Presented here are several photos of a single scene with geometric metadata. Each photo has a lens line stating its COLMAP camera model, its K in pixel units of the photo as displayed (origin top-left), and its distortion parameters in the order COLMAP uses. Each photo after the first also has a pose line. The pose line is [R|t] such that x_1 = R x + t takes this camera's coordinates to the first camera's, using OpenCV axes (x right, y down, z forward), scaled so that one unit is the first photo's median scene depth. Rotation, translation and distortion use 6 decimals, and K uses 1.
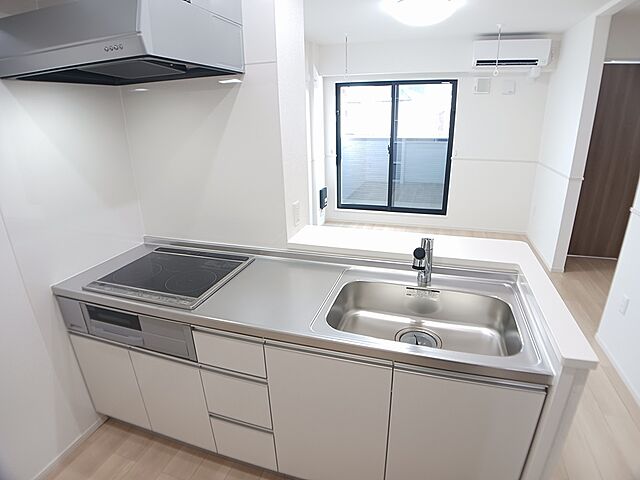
lens RADIAL K [[343.3, 0, 343.4], [0, 343.3, 239.2], [0, 0, 1]] dist [-0.057887, 0.000449]
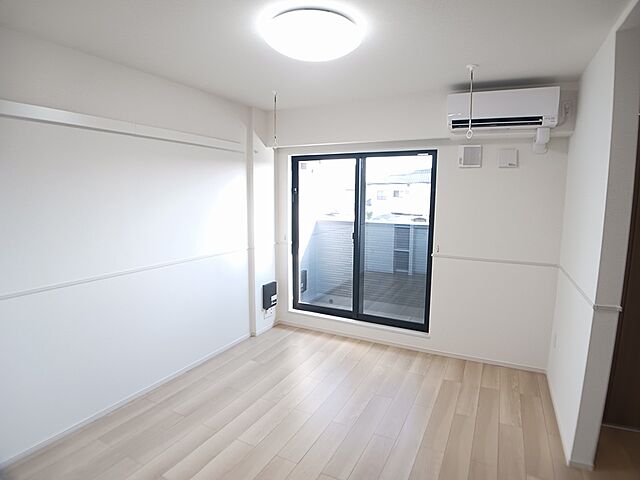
lens RADIAL K [[343.3, 0, 344.9], [0, 343.3, 242.2], [0, 0, 1]] dist [-0.057887, 0.000449]
pose [[0.985878, 0.044051, -0.161566, 0.236810], [-0.077865, 0.974731, -0.209373, -0.091757], [0.148260, 0.218996, 0.964396, 0.259133]]
